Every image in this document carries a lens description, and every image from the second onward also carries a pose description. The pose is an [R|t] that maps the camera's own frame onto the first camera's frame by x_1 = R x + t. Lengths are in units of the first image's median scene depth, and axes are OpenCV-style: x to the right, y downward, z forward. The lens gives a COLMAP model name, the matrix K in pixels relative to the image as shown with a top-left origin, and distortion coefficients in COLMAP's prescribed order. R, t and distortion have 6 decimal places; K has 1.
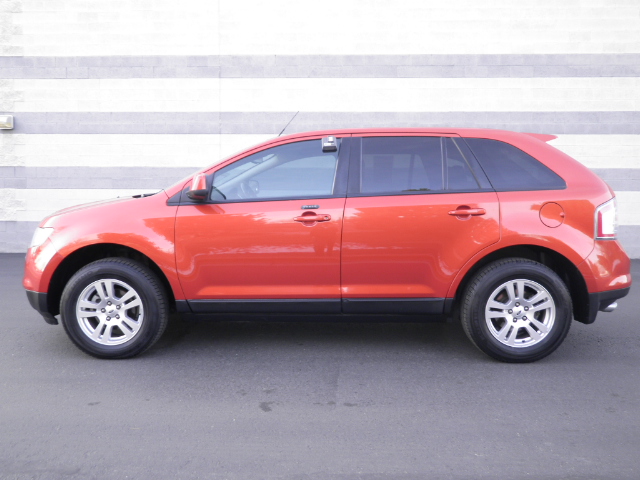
lens RADIAL K [[547.9, 0, 320.0], [0, 547.9, 223.4], [0, 0, 1]] dist [-0.031370, 0.004401]
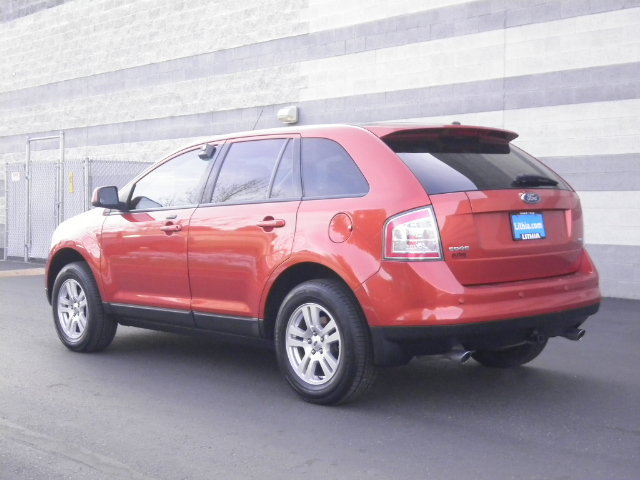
lens RADIAL K [[1000.4, 0, 320.0], [0, 1000.4, 240.0], [0, 0, 1]] dist [-0.003578, -0.104384]
pose [[0.676192, 0.020311, -0.736445, 0.726748], [-0.024483, 0.999687, 0.005091, -0.001844], [0.736318, 0.014587, 0.676478, -0.017573]]
